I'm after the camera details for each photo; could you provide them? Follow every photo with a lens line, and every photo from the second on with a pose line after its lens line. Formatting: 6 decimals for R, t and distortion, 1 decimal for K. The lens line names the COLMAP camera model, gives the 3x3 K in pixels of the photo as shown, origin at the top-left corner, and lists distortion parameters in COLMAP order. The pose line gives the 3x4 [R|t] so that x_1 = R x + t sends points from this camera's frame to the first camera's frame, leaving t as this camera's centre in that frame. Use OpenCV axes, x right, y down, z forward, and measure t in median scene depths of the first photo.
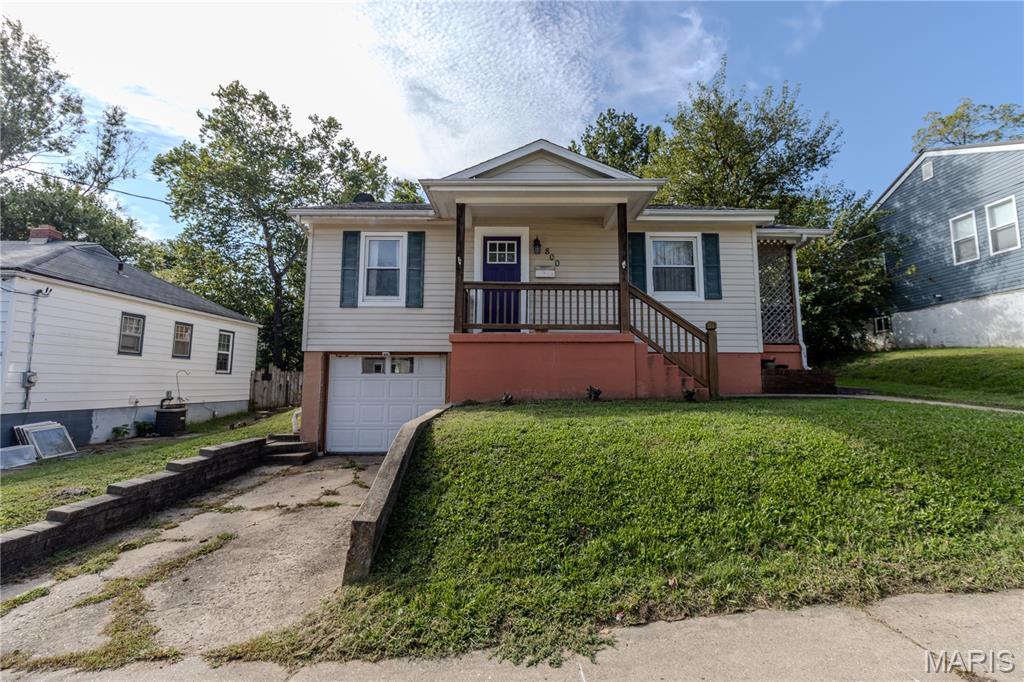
lens RADIAL K [[480.4, 0, 520.0], [0, 480.4, 326.2], [0, 0, 1]] dist [0.000591, 0.001340]
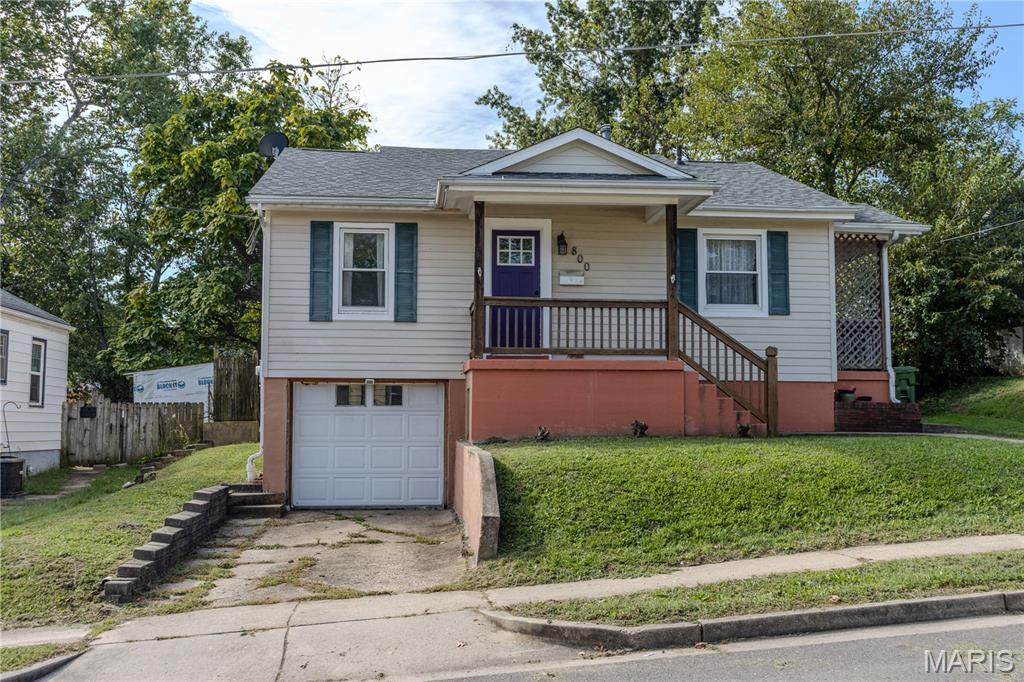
lens RADIAL K [[1161.3, 0, 489.2], [0, 1161.3, 345.5], [0, 0, 1]] dist [0.001004, 0.013036]
pose [[0.995847, 0.006657, 0.090797, -0.255929], [-0.010582, 0.999027, 0.042818, -0.083326], [-0.090424, -0.043601, 0.994948, -0.889902]]
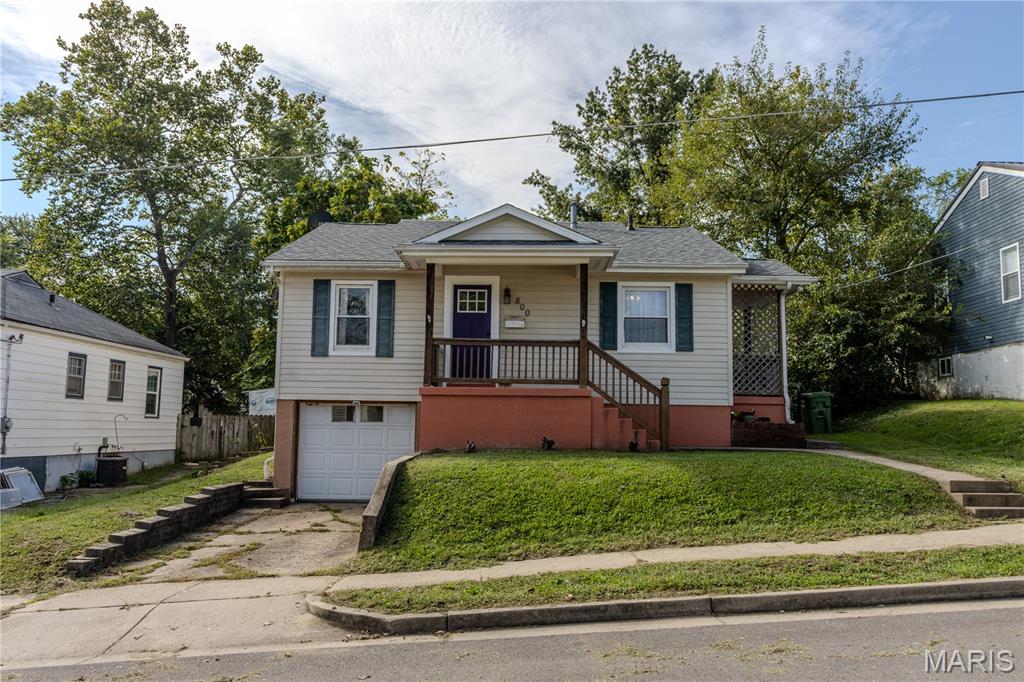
lens RADIAL K [[887.9, 0, 512.0], [0, 887.9, 341.0], [0, 0, 1]] dist [0.018816, 0.011500]
pose [[0.999301, 0.008023, -0.036502, 0.114262], [-0.007404, 0.999827, 0.017053, -0.106224], [0.036632, -0.016771, 0.999188, -0.846759]]
